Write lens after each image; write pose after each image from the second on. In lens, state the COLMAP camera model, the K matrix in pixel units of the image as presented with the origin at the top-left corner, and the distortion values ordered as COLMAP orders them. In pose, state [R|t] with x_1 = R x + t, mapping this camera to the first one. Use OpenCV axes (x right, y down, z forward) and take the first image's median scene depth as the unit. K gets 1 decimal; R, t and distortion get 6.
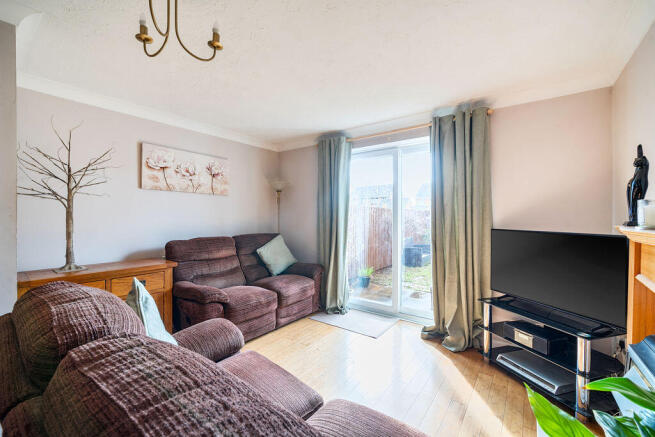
lens RADIAL K [[274.7, 0, 326.9], [0, 274.7, 216.4], [0, 0, 1]] dist [-0.003131, -0.000288]
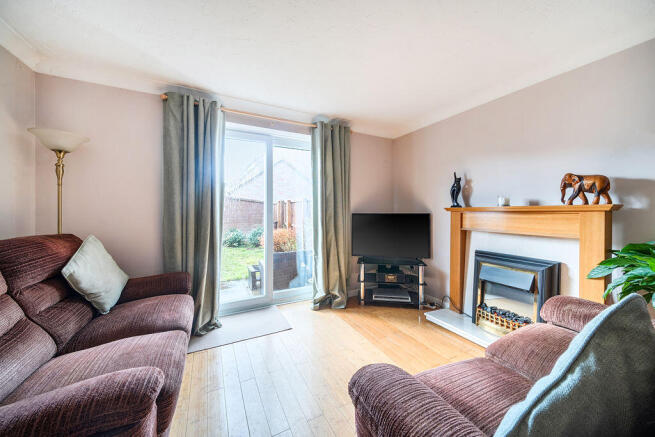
lens RADIAL K [[226.8, 0, 326.7], [0, 226.8, 215.7], [0, 0, 1]] dist [0.003404, 0.000053]
pose [[0.445173, -0.012576, 0.895356, -0.459192], [0.009829, 0.999910, 0.009158, 0.038775], [-0.895390, 0.004724, 0.445257, 0.511957]]
